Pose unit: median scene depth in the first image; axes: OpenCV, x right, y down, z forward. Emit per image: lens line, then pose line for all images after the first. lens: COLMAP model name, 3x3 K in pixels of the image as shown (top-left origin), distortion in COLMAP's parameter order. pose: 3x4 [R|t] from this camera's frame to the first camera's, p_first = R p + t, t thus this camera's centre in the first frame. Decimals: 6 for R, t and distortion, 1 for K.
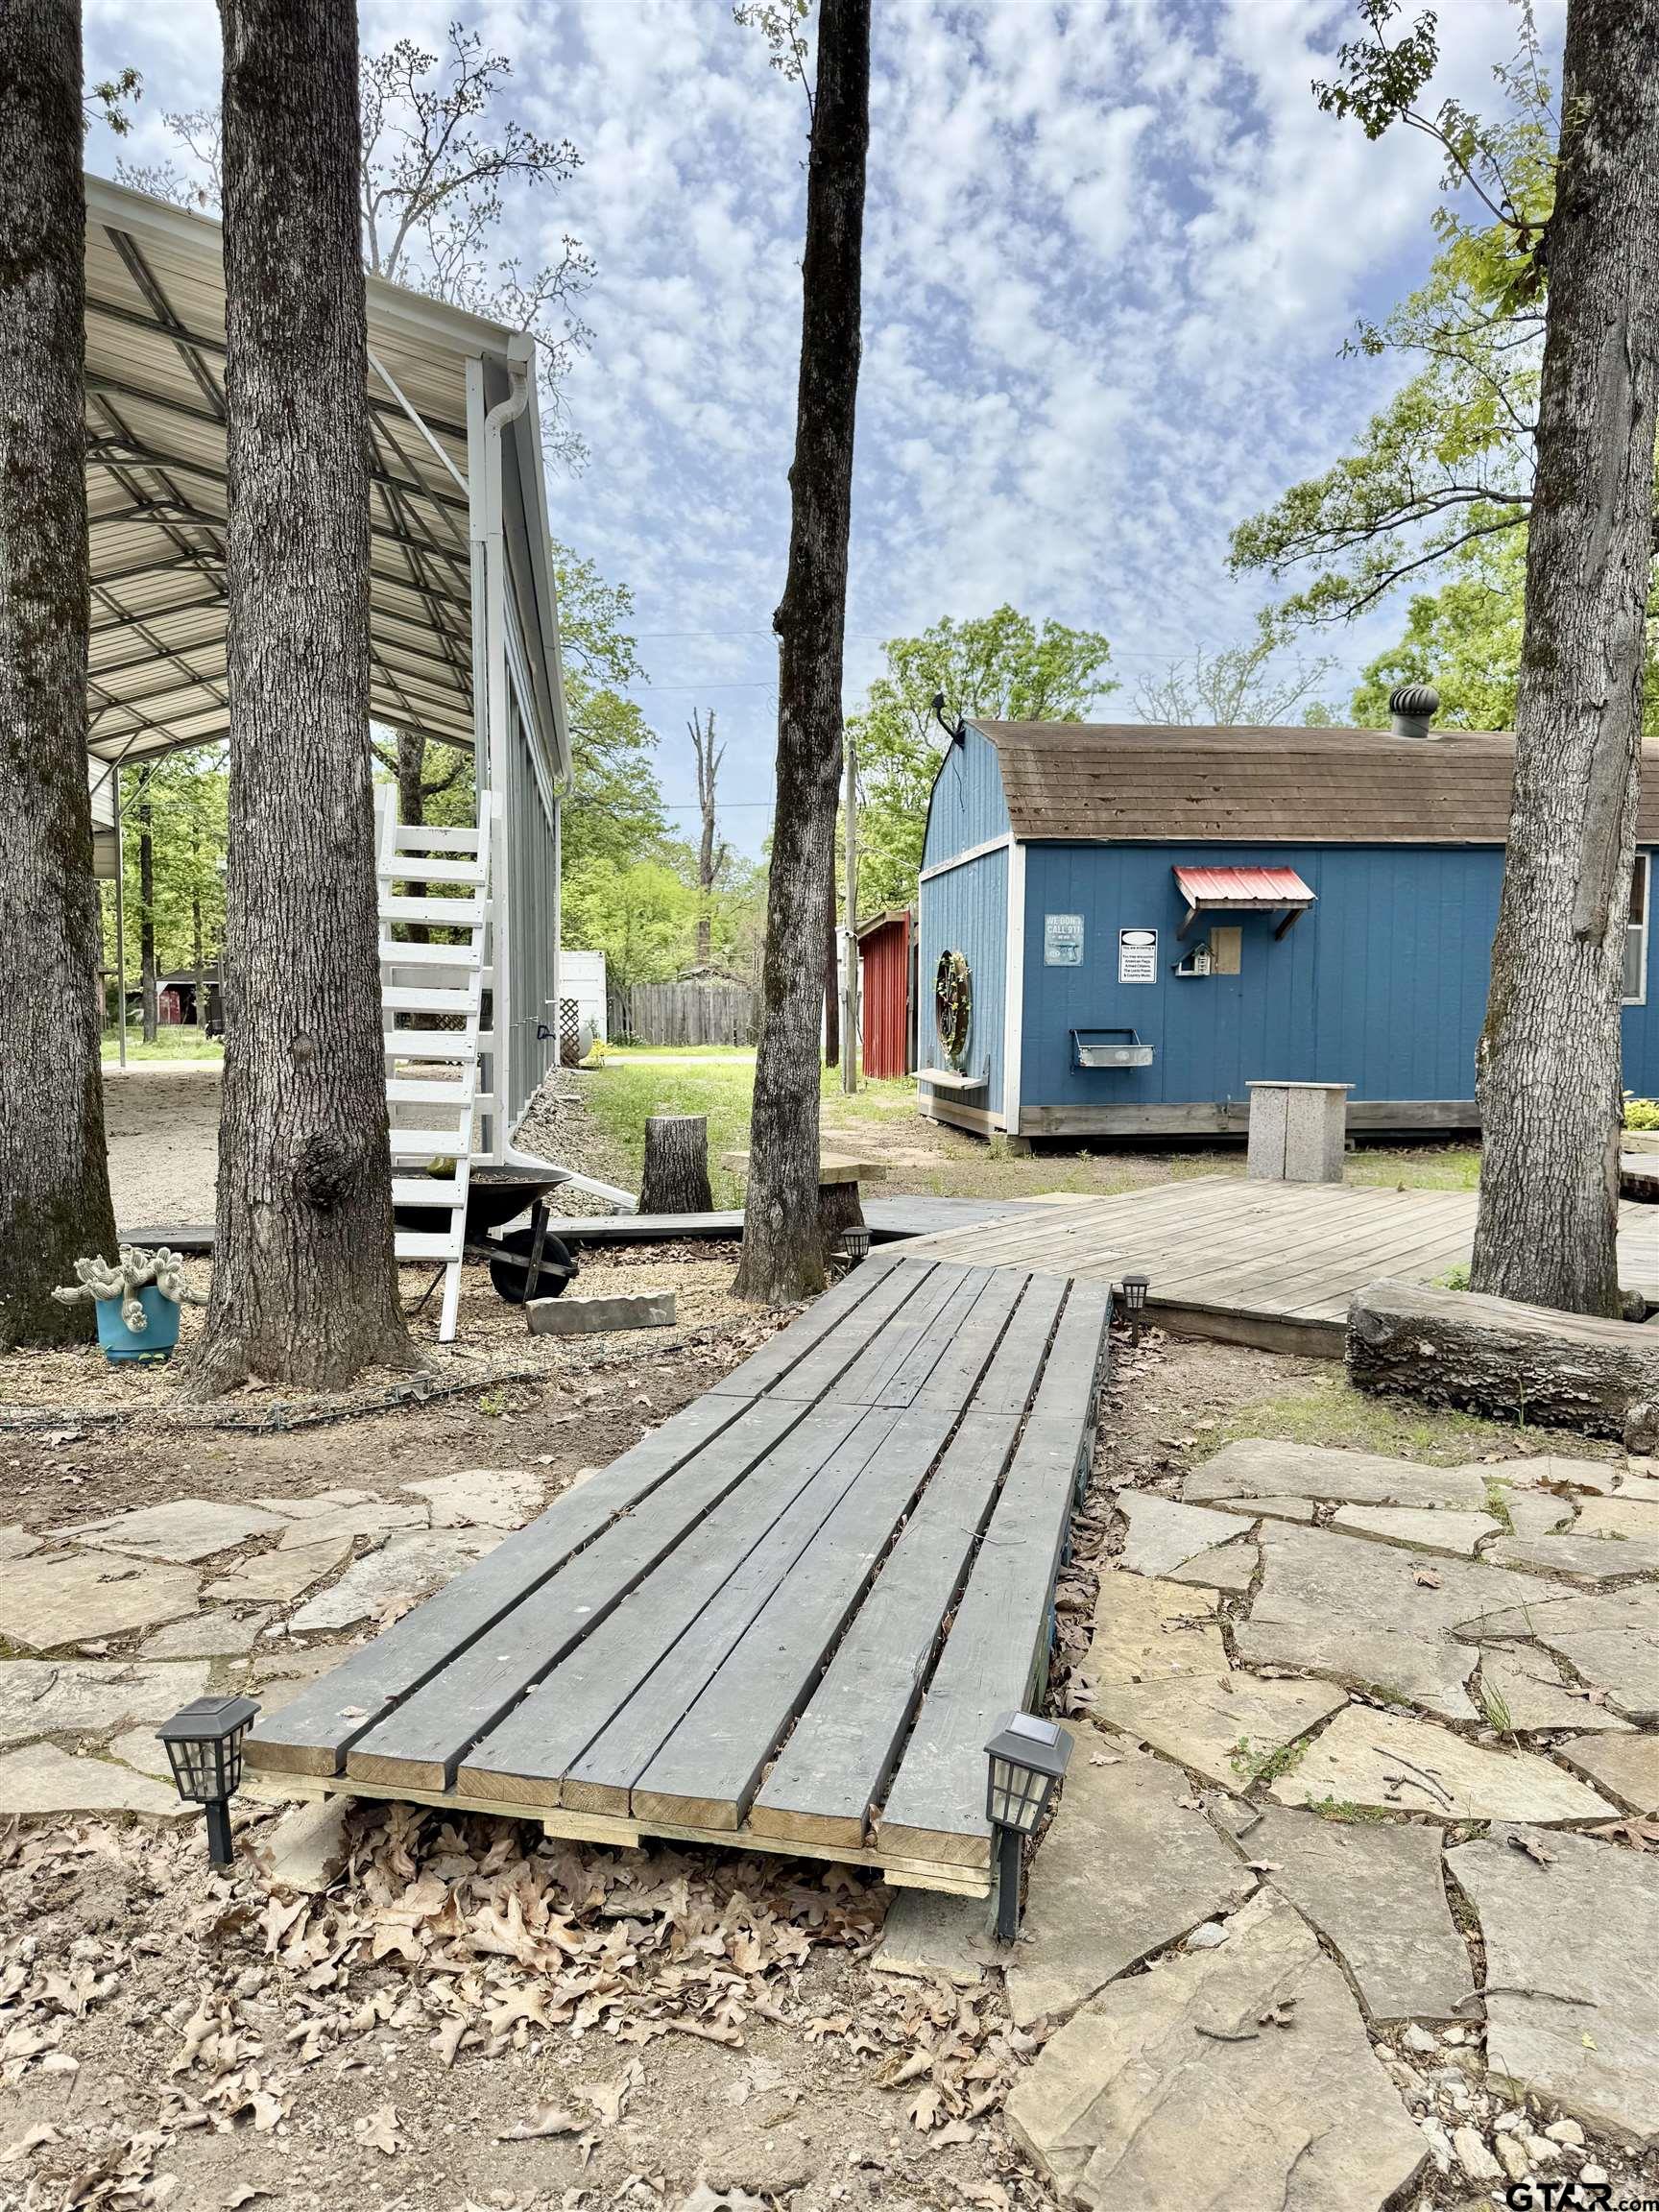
lens RADIAL K [[1543.2, 0, 829.5], [0, 1543.2, 1106.0], [0, 0, 1]] dist [0.146169, -0.000226]
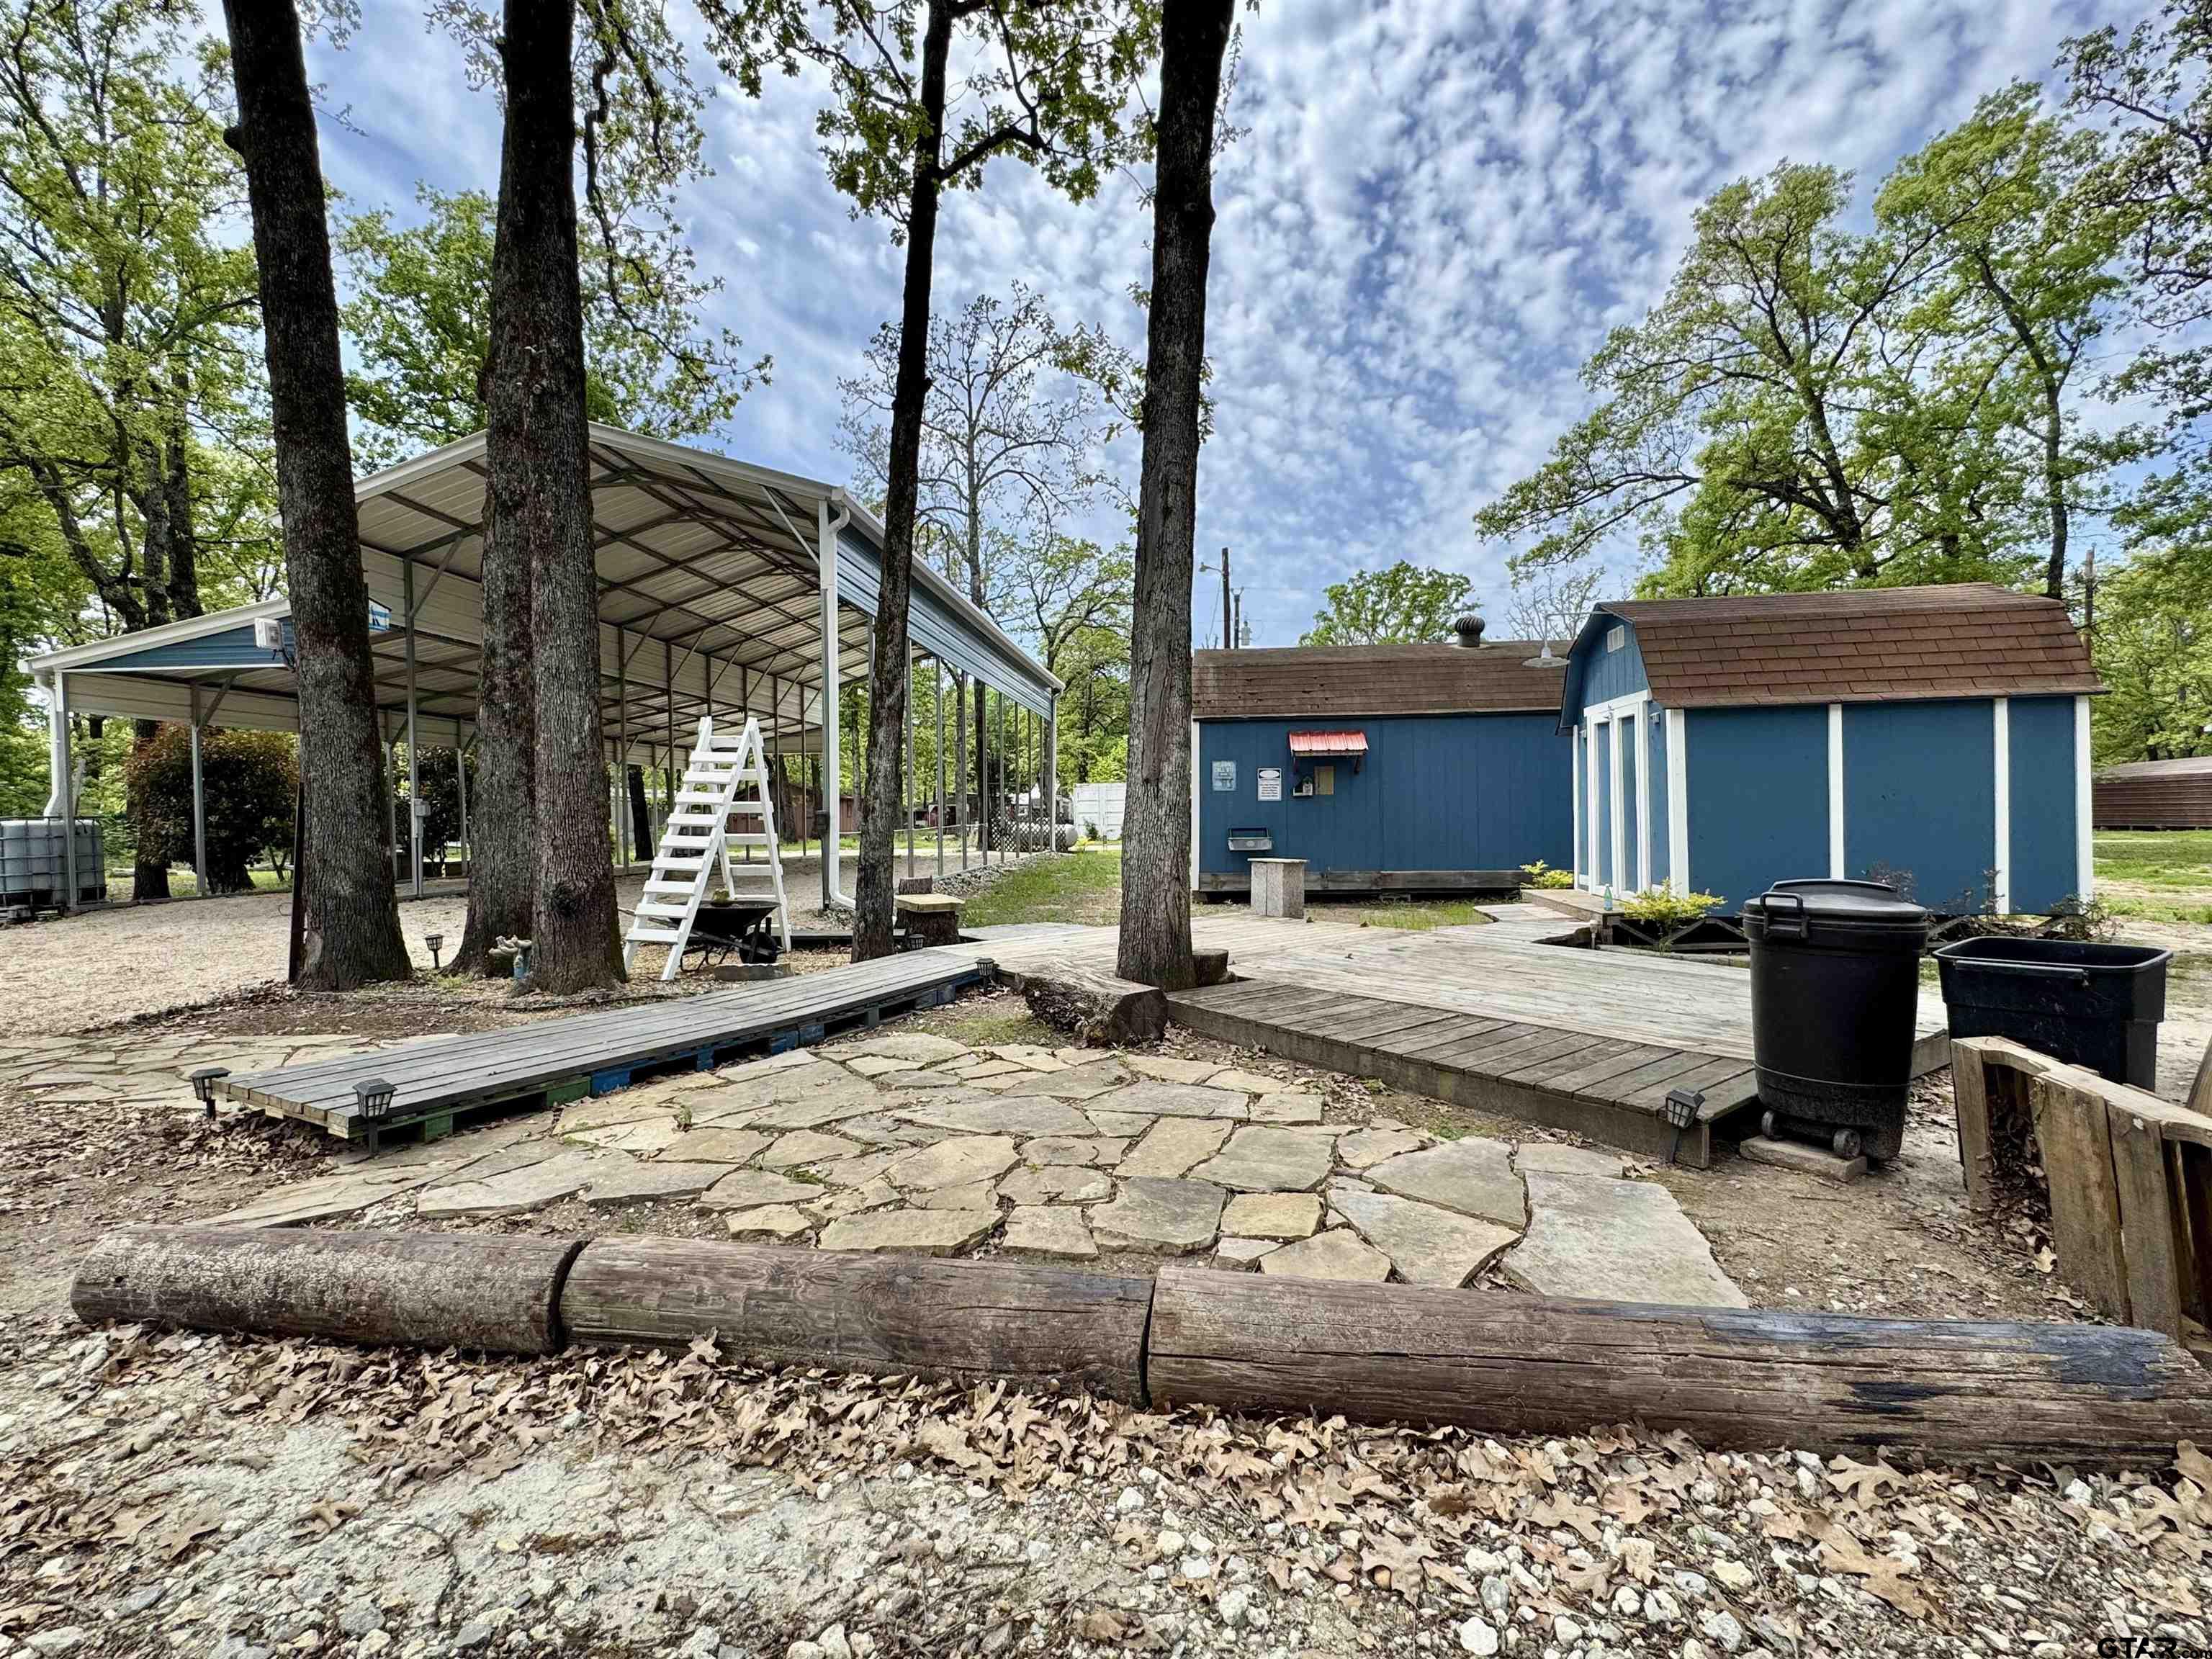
lens RADIAL K [[981.3, 0, 1106.0], [0, 981.3, 829.5], [0, 0, 1]] dist [-0.000326, -0.000323]
pose [[0.956411, -0.015154, -0.291629, 0.336427], [-0.000231, 0.998613, -0.052649, 0.007151], [0.292023, 0.050421, 0.955081, -0.052329]]
